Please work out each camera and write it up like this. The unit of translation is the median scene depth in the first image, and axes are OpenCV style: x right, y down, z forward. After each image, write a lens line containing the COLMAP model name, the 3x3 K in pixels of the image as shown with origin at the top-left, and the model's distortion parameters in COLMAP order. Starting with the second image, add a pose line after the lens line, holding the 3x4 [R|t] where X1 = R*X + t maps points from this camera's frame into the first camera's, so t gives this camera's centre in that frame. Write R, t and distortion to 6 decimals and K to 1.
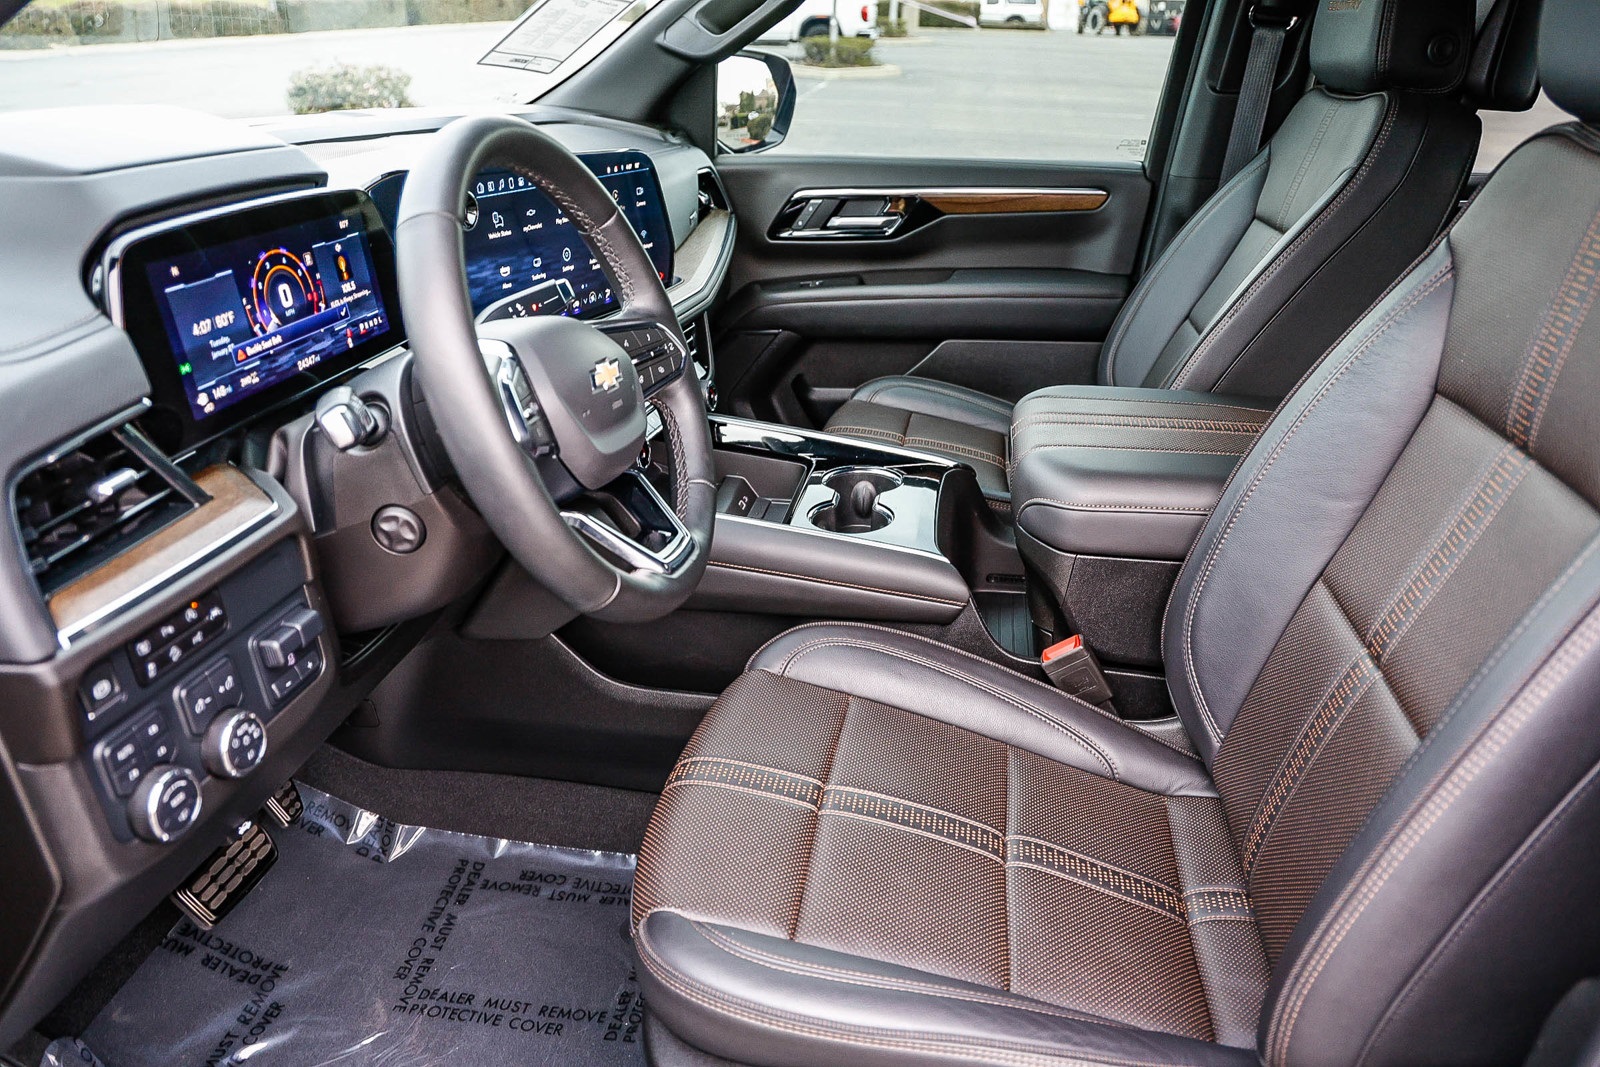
lens RADIAL K [[1036.9, 0, 800.0], [0, 1036.9, 533.5], [0, 0, 1]] dist [-0.001803, -0.000011]
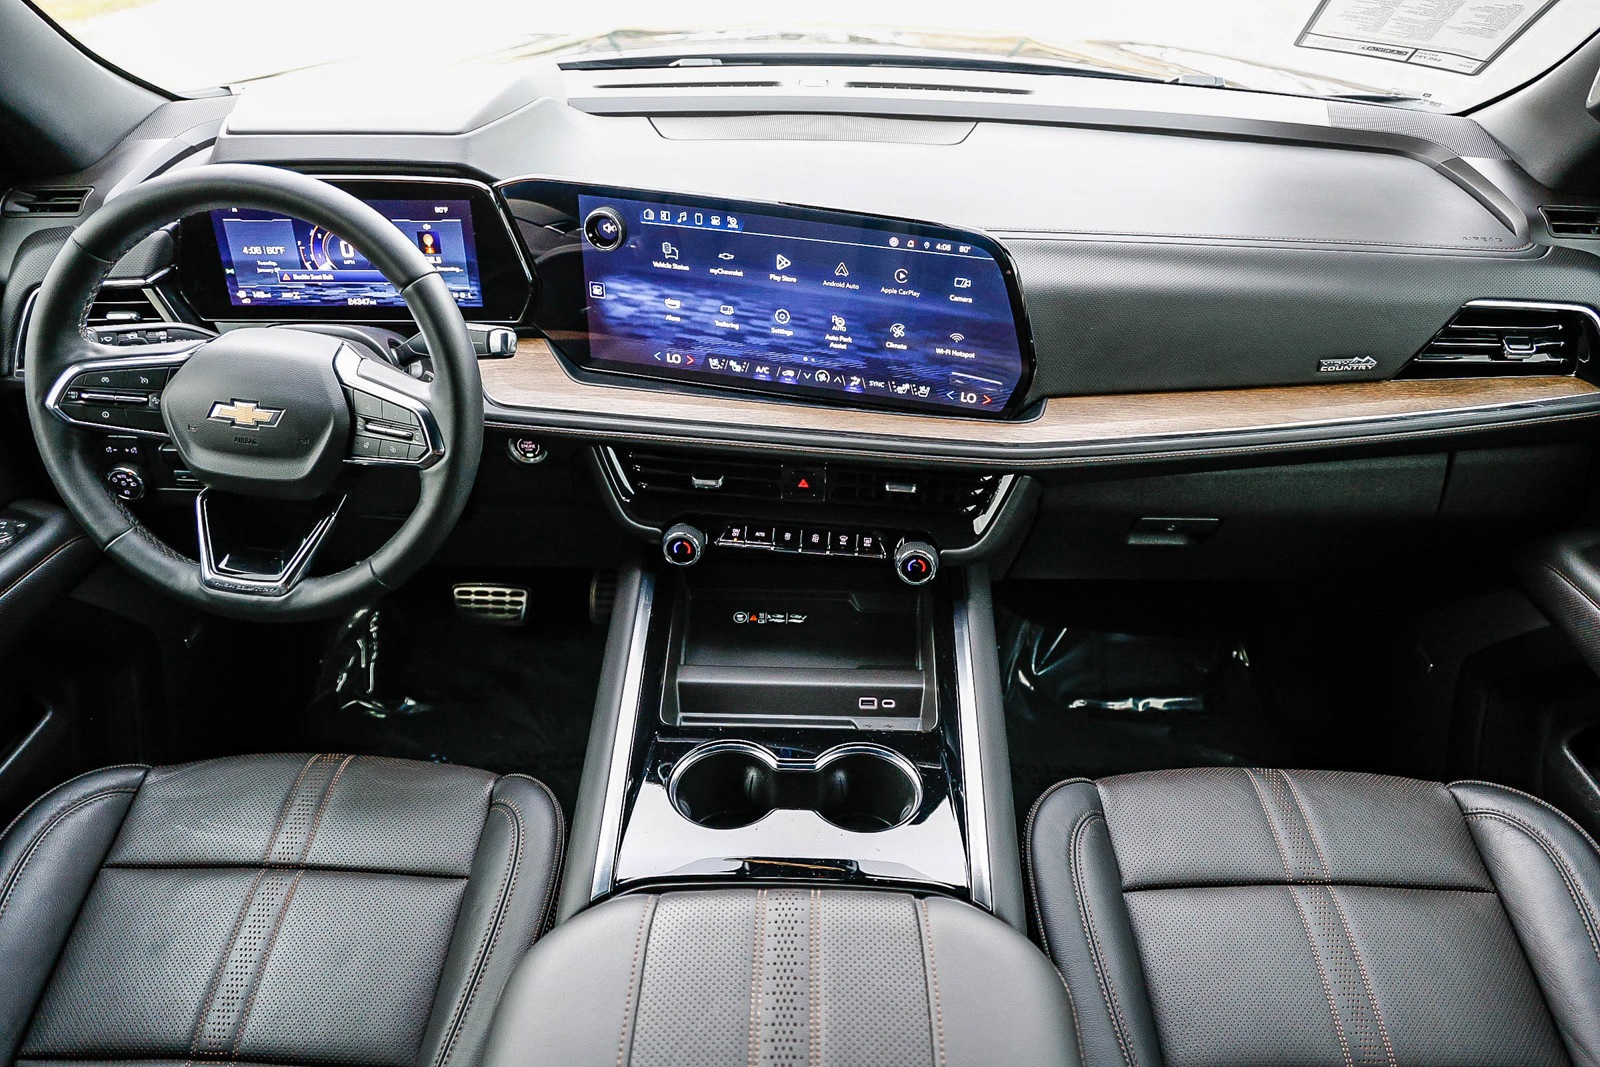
lens RADIAL K [[1081.2, 0, 800.0], [0, 1081.2, 533.5], [0, 0, 1]] dist [-0.068331, 0.054200]
pose [[0.156635, 0.549098, -0.820949, 0.877932], [-0.430603, 0.786017, 0.443575, -0.785357], [0.888846, 0.284024, 0.359561, 1.128866]]
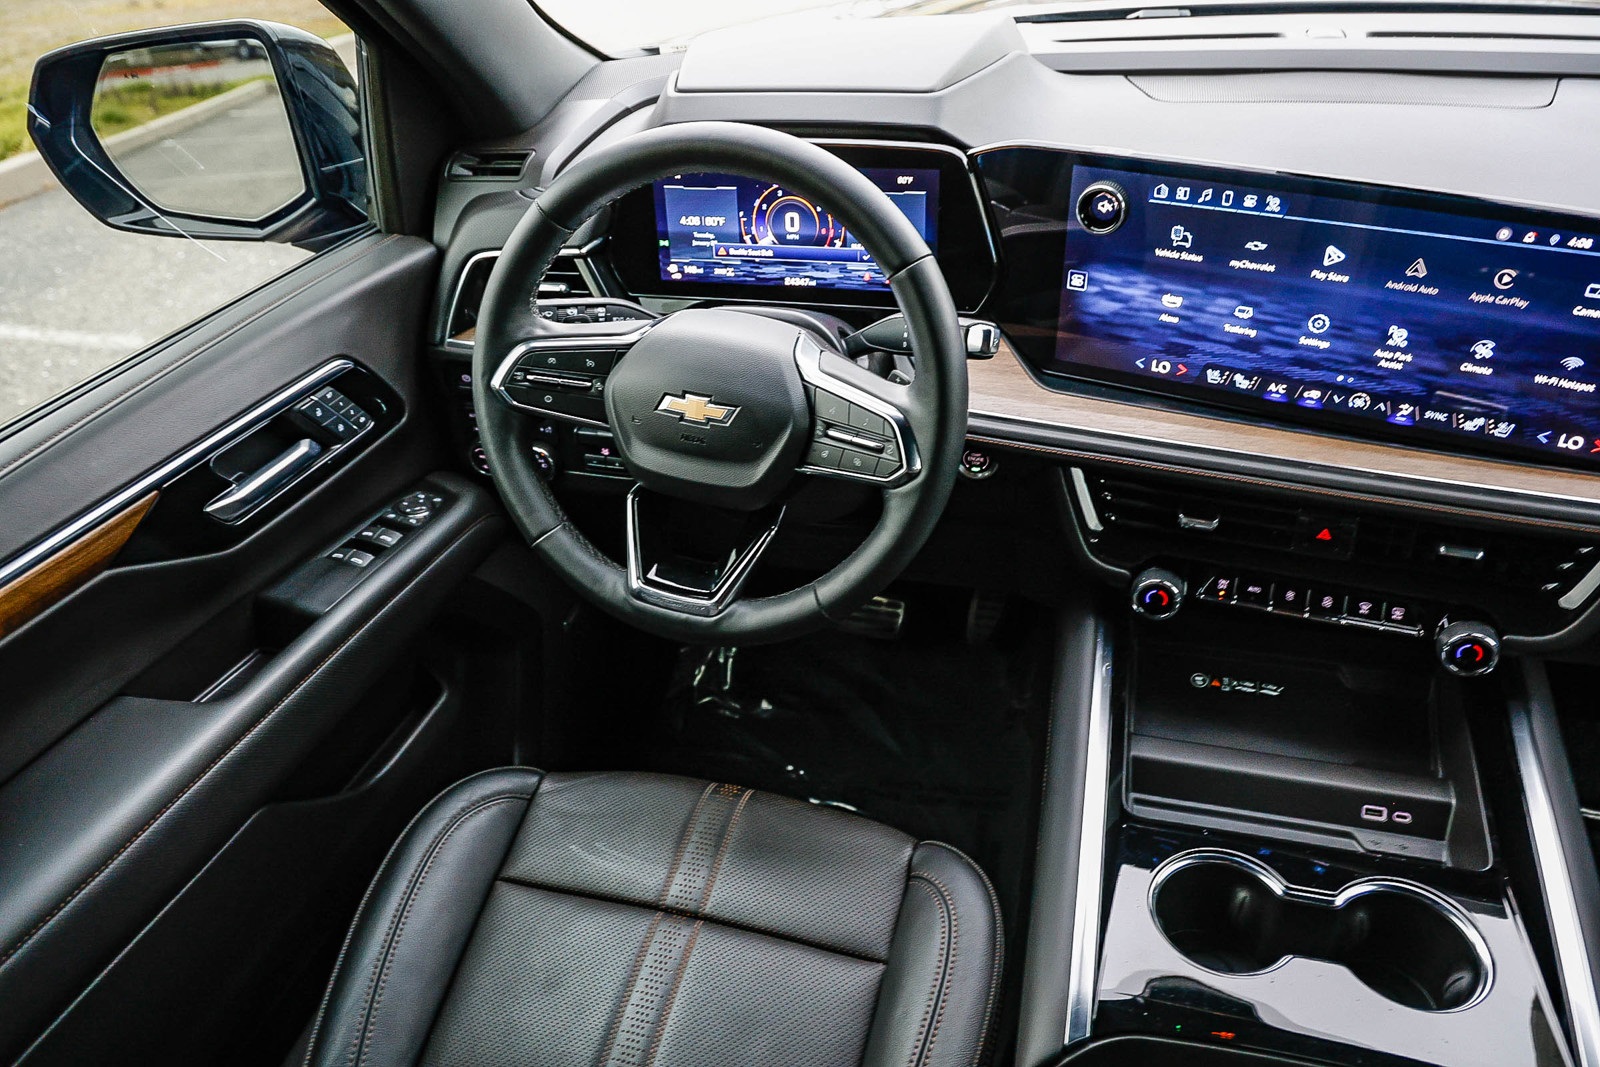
lens RADIAL K [[1088.3, 0, 800.4], [0, 1088.3, 525.4], [0, 0, 1]] dist [-0.052146, 0.039901]
pose [[-0.103777, 0.560597, -0.821560, 0.674456], [-0.371358, 0.744443, 0.554885, -0.649749], [0.922672, 0.362677, 0.130926, 0.976864]]
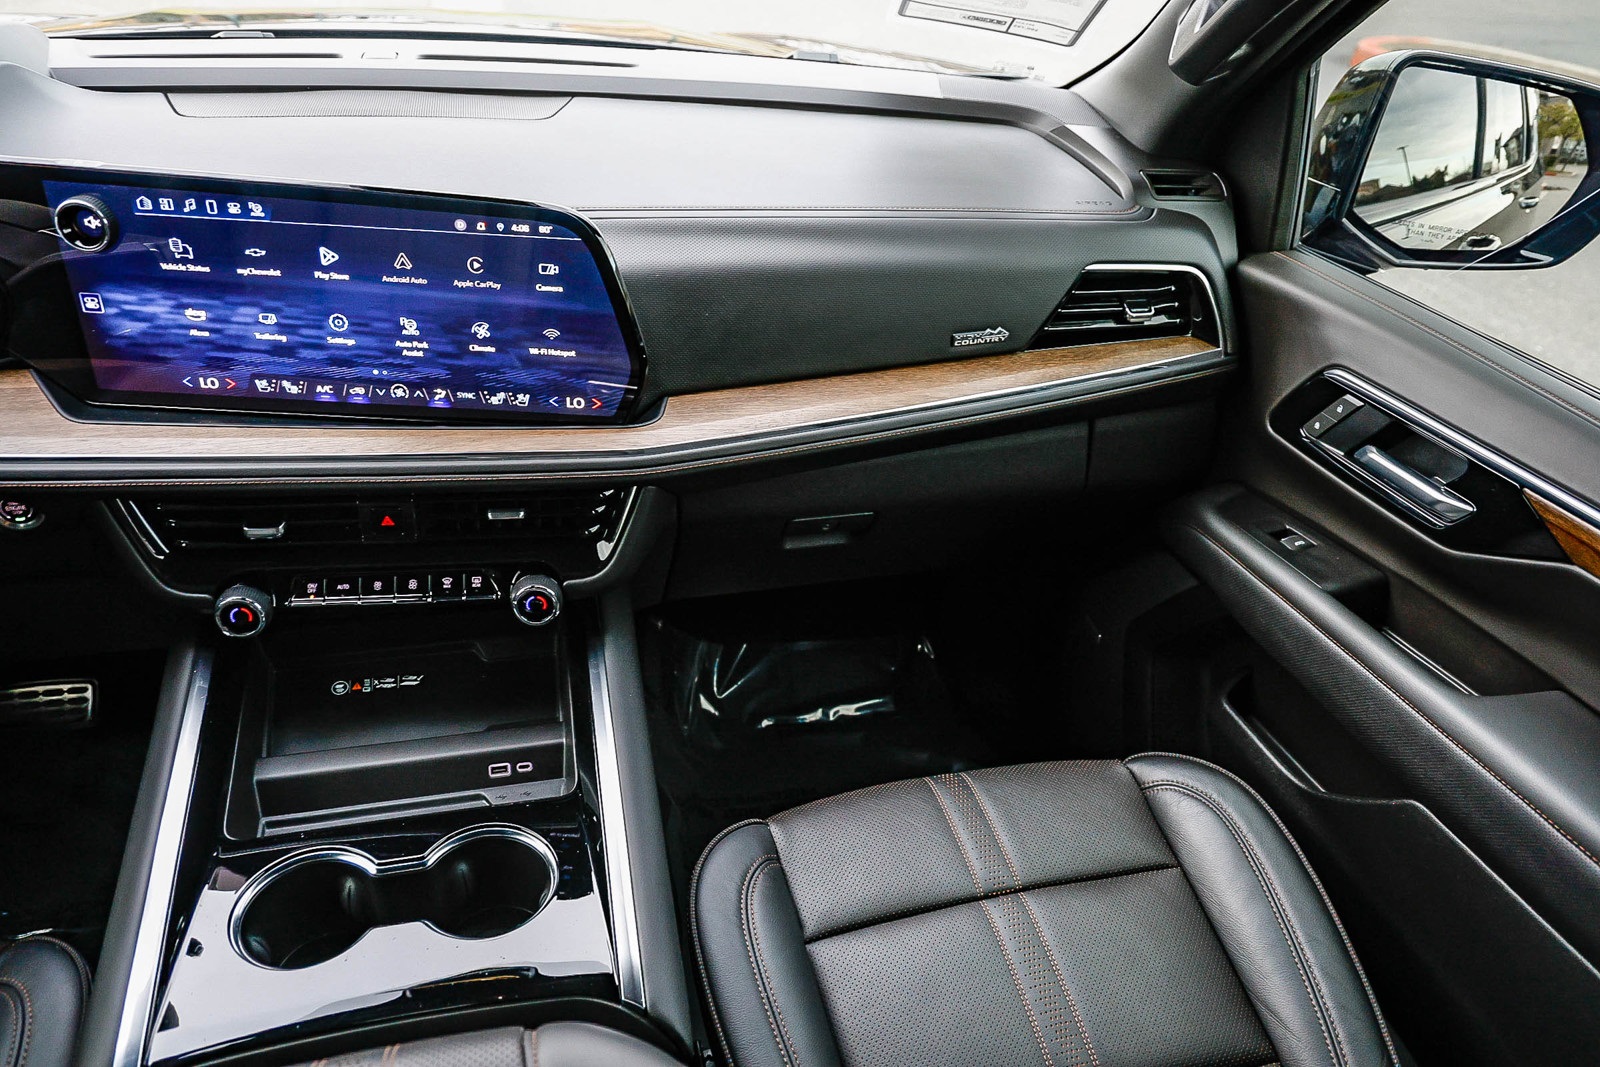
lens RADIAL K [[1088.3, 0, 800.4], [0, 1088.3, 525.4], [0, 0, 1]] dist [-0.052146, 0.039901]
pose [[0.423240, 0.498512, -0.756541, 0.772465], [-0.443062, 0.842244, 0.307118, -0.768886], [0.790294, 0.205210, 0.577343, 1.288418]]
